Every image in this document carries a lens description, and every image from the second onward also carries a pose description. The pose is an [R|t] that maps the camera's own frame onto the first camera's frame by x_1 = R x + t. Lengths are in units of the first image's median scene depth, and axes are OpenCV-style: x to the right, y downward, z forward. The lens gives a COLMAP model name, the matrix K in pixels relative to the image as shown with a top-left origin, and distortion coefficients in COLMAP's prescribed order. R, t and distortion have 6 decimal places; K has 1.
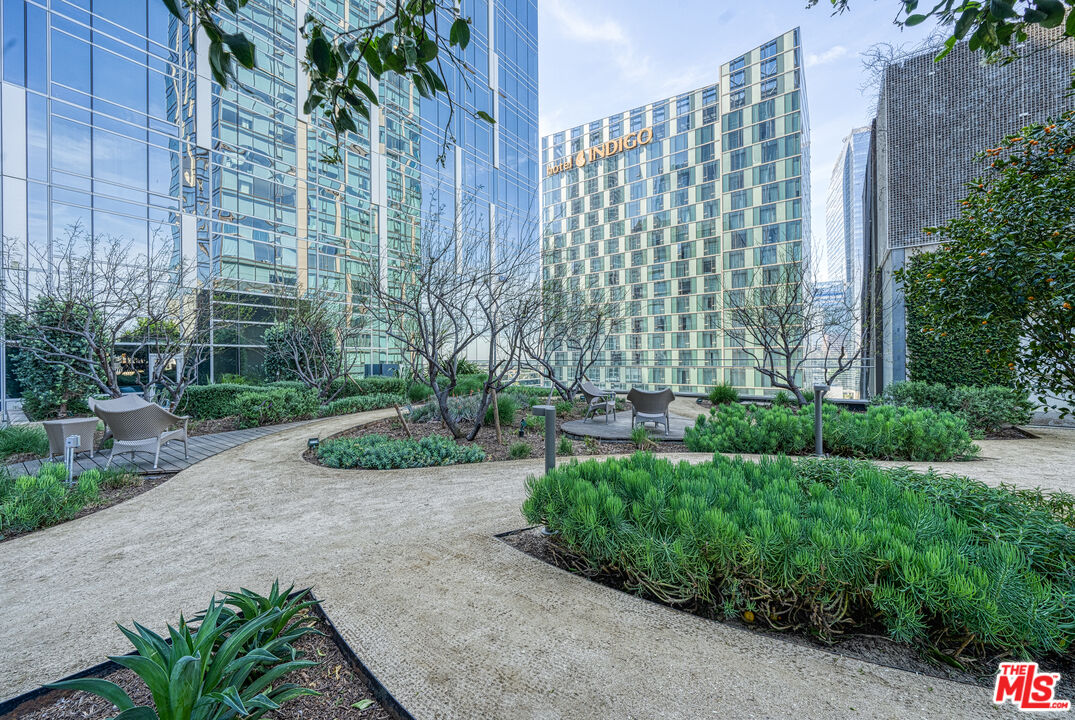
lens RADIAL K [[365.3, 0, 541.2], [0, 365.3, 358.9], [0, 0, 1]] dist [-0.007364, 0.000408]
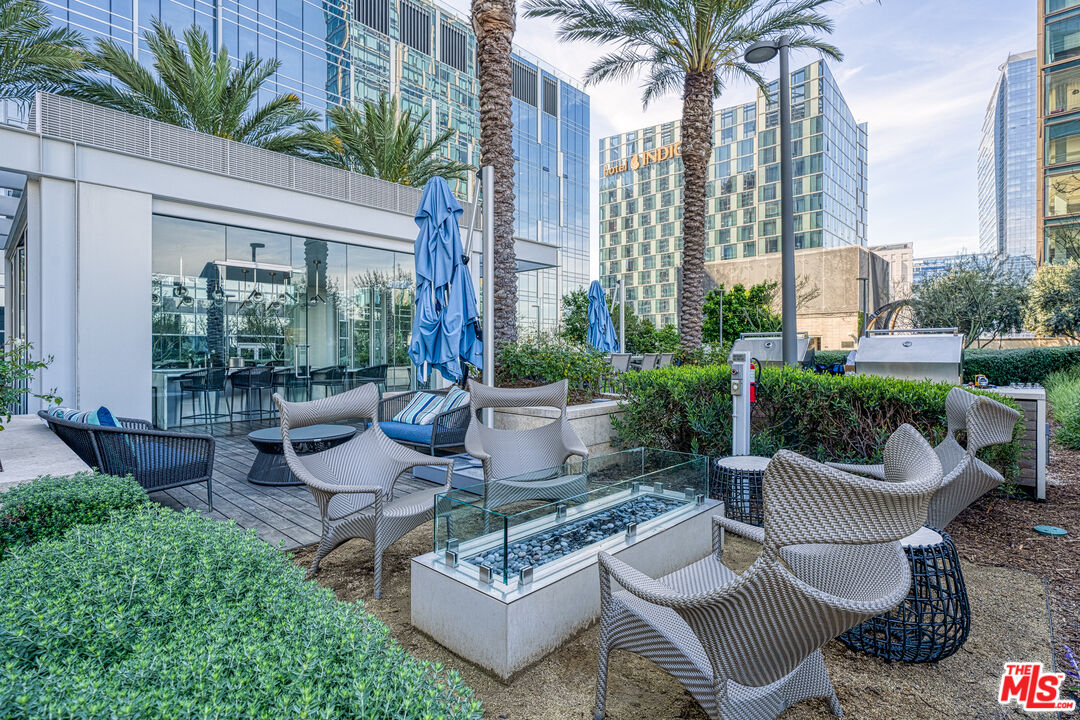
lens RADIAL K [[532.3, 0, 543.5], [0, 532.3, 354.5], [0, 0, 1]] dist [-0.001509, -0.000076]
pose [[0.992412, 0.005578, -0.122827, 0.038454], [-0.005675, 0.999984, -0.000442, 0.014064], [0.122823, 0.001136, 0.992428, -0.586248]]
